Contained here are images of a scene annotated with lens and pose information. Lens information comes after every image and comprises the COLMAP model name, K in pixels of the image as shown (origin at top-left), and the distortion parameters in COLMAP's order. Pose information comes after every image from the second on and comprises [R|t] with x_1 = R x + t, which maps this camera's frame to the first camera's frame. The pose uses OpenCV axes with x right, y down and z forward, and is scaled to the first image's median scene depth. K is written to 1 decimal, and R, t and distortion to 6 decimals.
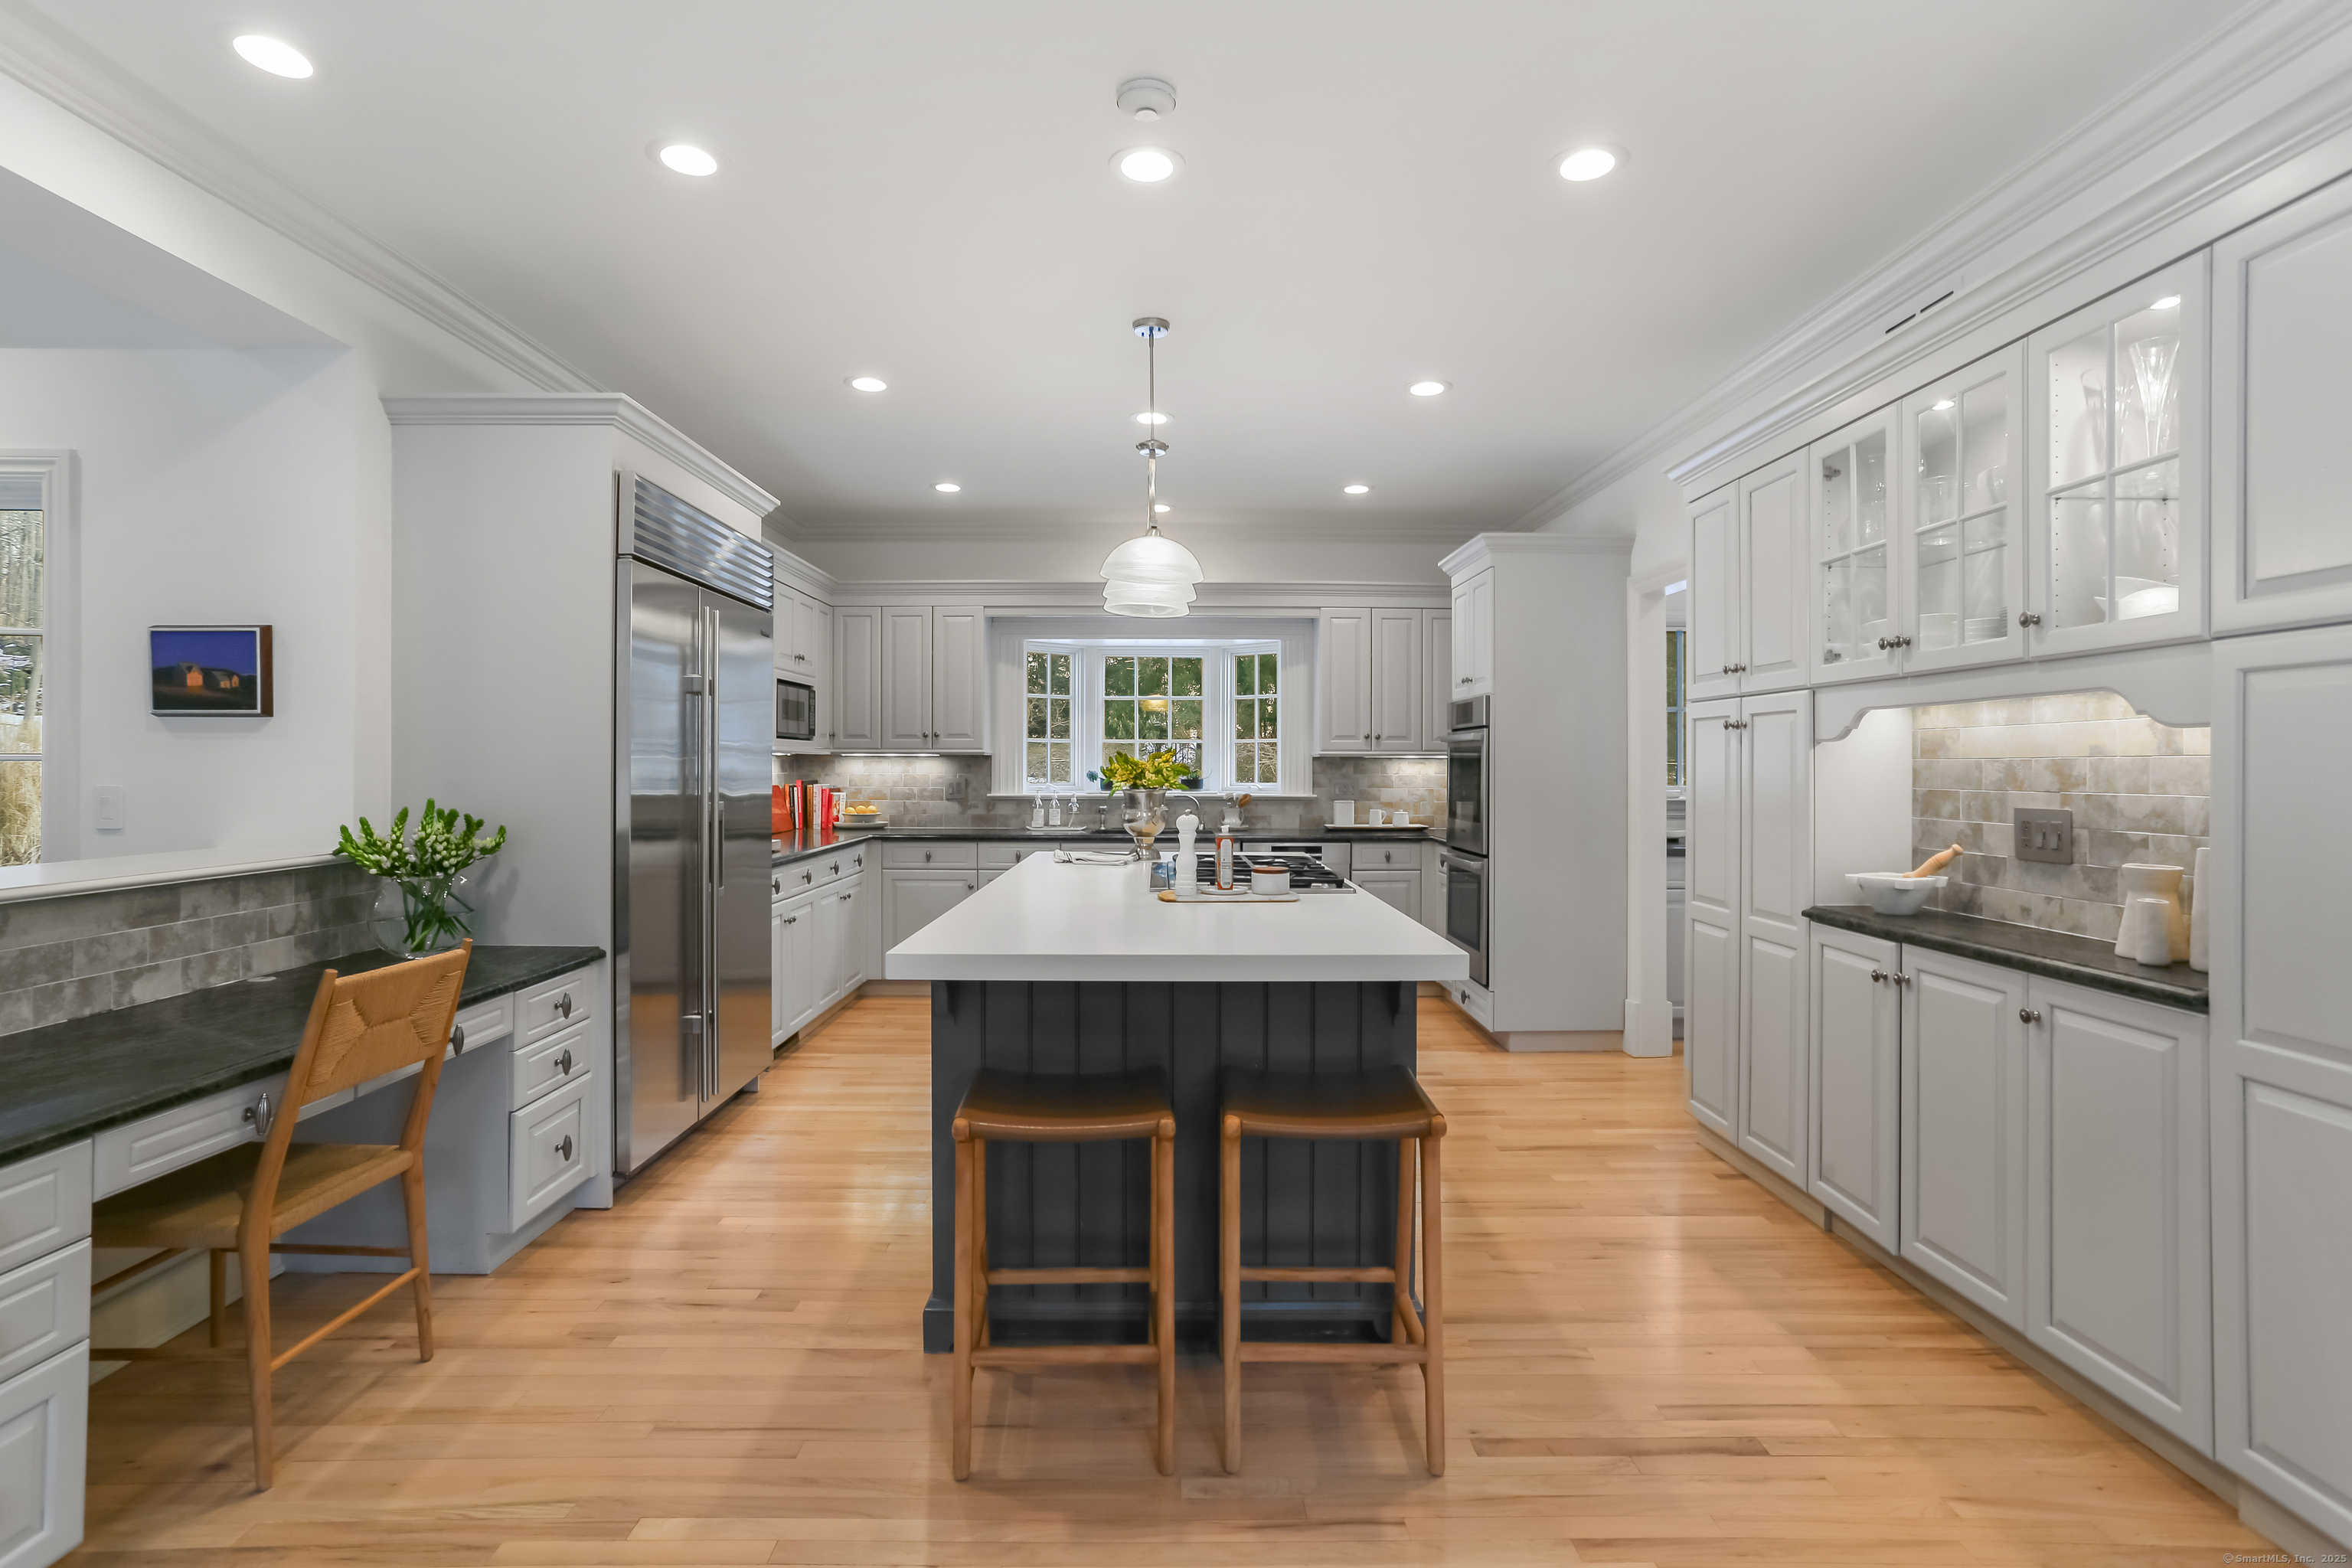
lens RADIAL K [[1121.0, 0, 1258.9], [0, 1121.0, 759.9], [0, 0, 1]] dist [-0.040888, 0.018008]
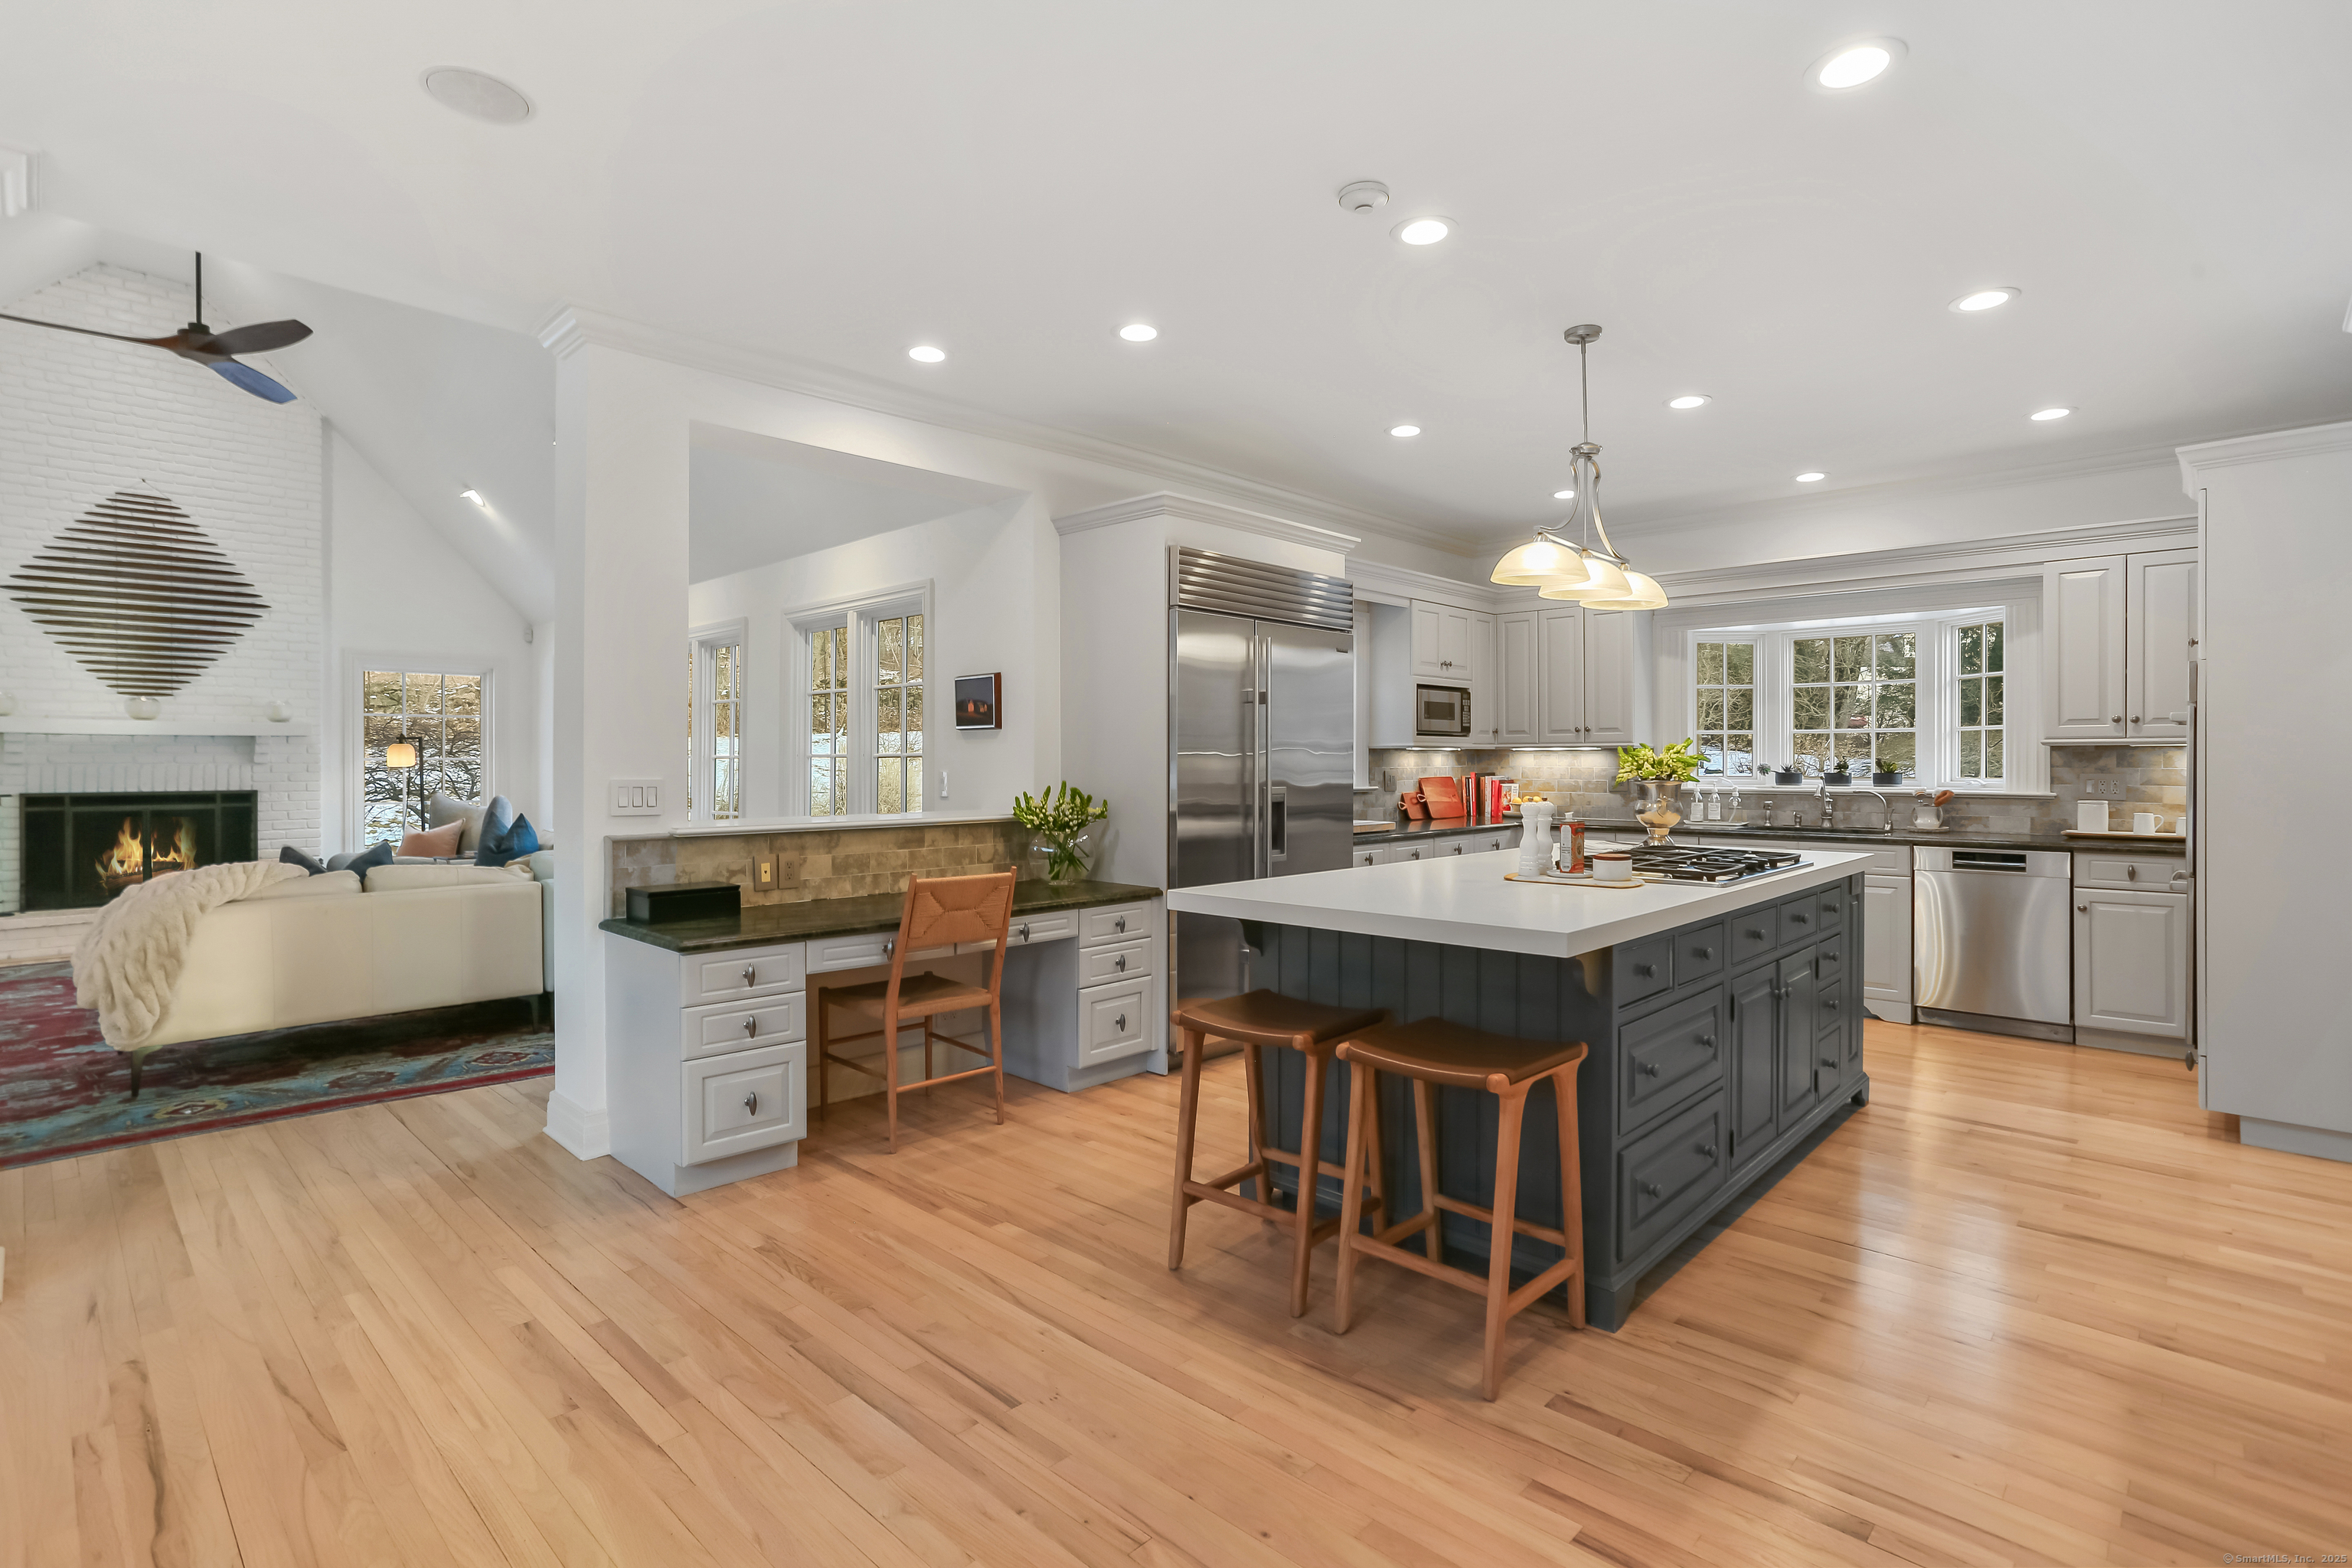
lens RADIAL K [[1121.0, 0, 1198.7], [0, 1121.0, 762.0], [0, 0, 1]] dist [-0.040888, 0.018008]
pose [[0.724374, -0.001902, -0.689405, 0.437915], [0.006575, 0.999970, 0.004150, 0.004020], [0.689376, -0.007539, 0.724364, 0.006016]]
